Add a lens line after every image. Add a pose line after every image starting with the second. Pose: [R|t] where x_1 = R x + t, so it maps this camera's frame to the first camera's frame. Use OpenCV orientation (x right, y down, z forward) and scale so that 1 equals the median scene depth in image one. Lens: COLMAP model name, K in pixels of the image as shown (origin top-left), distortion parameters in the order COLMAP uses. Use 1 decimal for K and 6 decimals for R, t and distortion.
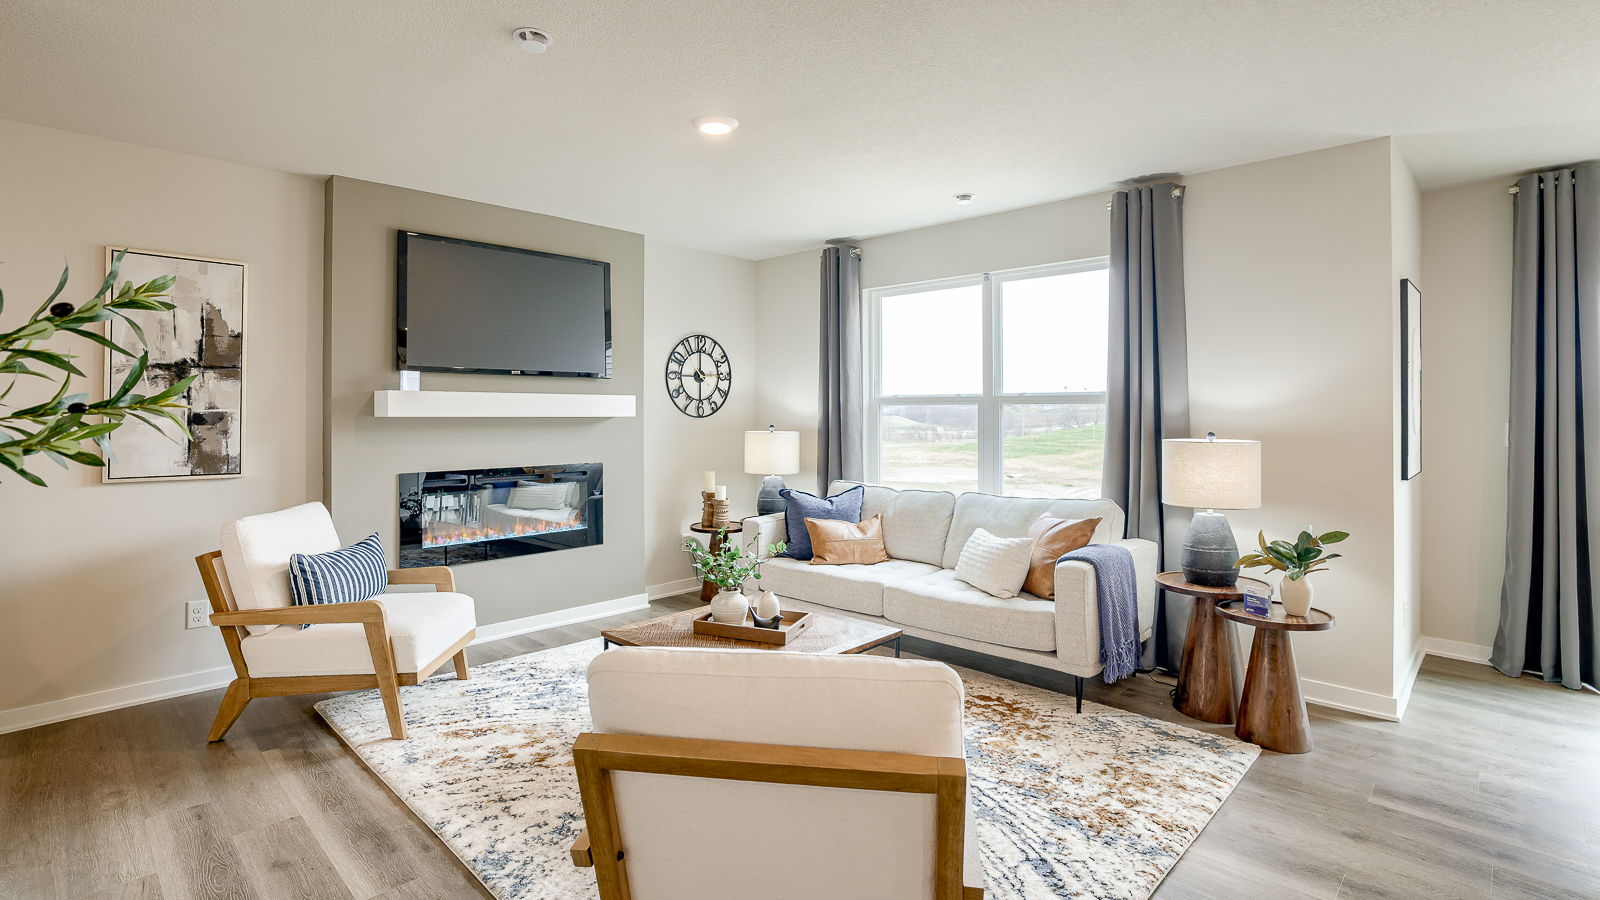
lens RADIAL K [[760.5, 0, 759.7], [0, 760.5, 406.3], [0, 0, 1]] dist [-0.025458, 0.001018]
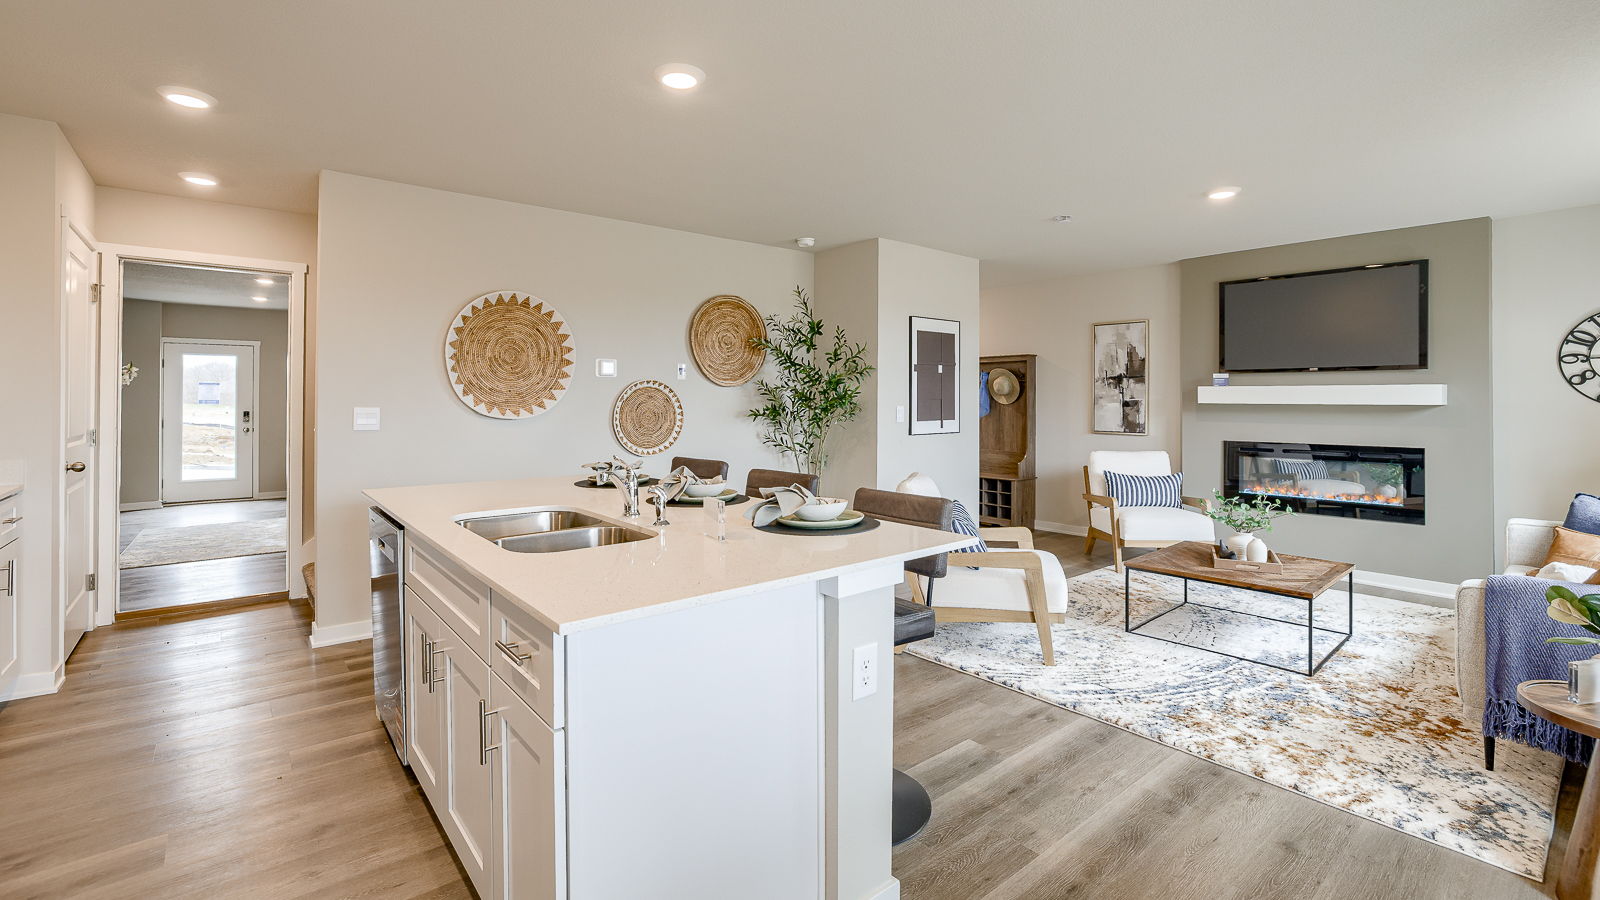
lens RADIAL K [[702.4, 0, 816.9], [0, 702.4, 400.0], [0, 0, 1]] dist [-0.022622, 0.003080]
pose [[-0.065661, -0.002111, -0.997840, 1.138270], [0.003497, 0.999991, -0.002346, 0.008264], [0.997836, -0.003644, -0.065653, 0.309986]]
